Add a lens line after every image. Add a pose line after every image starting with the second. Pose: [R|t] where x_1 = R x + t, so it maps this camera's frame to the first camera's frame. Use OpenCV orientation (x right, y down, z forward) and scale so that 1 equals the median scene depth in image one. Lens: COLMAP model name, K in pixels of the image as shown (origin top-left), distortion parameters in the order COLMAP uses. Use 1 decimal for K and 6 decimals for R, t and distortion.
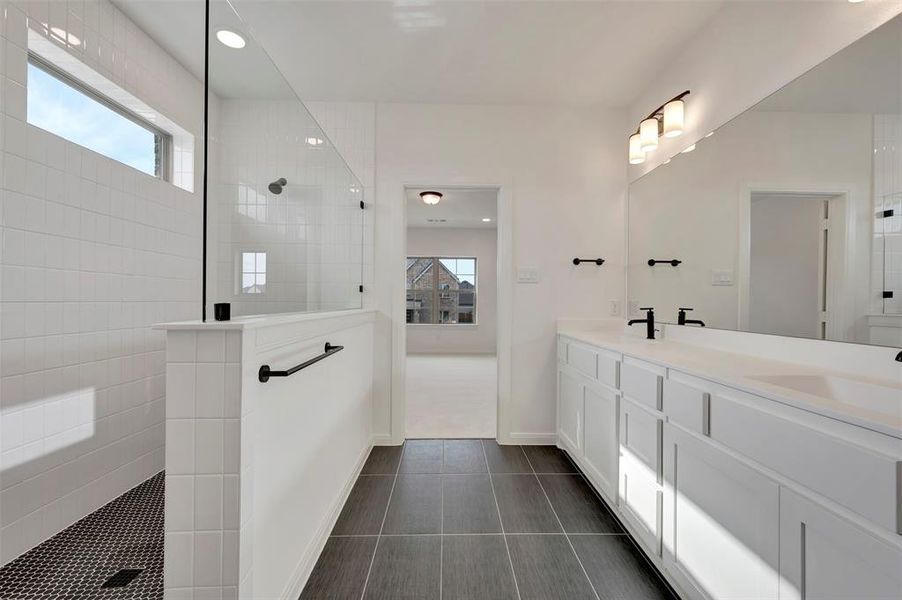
lens RADIAL K [[356.7, 0, 453.2], [0, 356.7, 300.6], [0, 0, 1]] dist [0.000140, -0.000194]
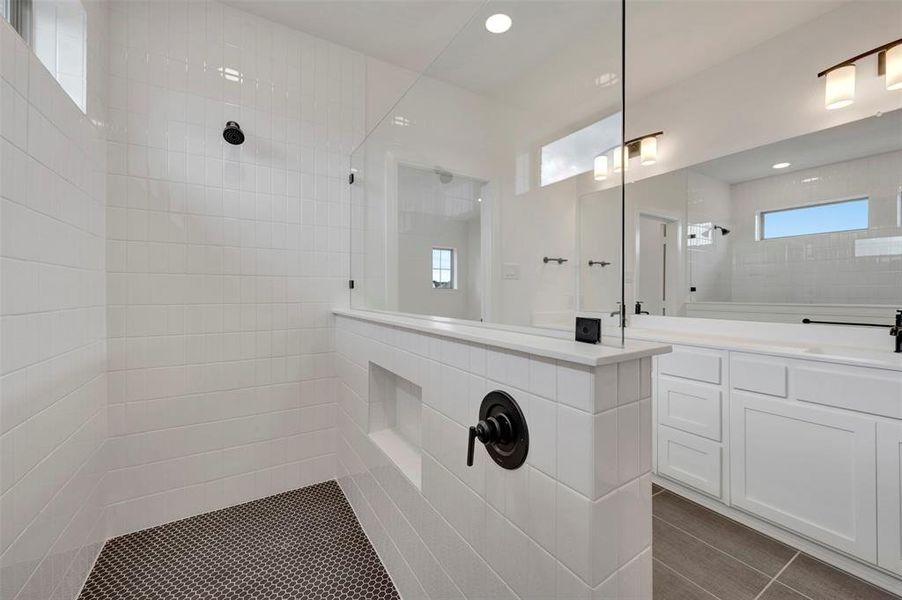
lens RADIAL K [[356.7, 0, 451.4], [0, 356.7, 293.2], [0, 0, 1]] dist [0.000140, -0.000194]
pose [[0.861967, -0.010157, 0.506863, -0.472850], [0.007080, 0.999943, 0.007997, -0.018727], [-0.506916, -0.003304, 0.861989, 0.204392]]
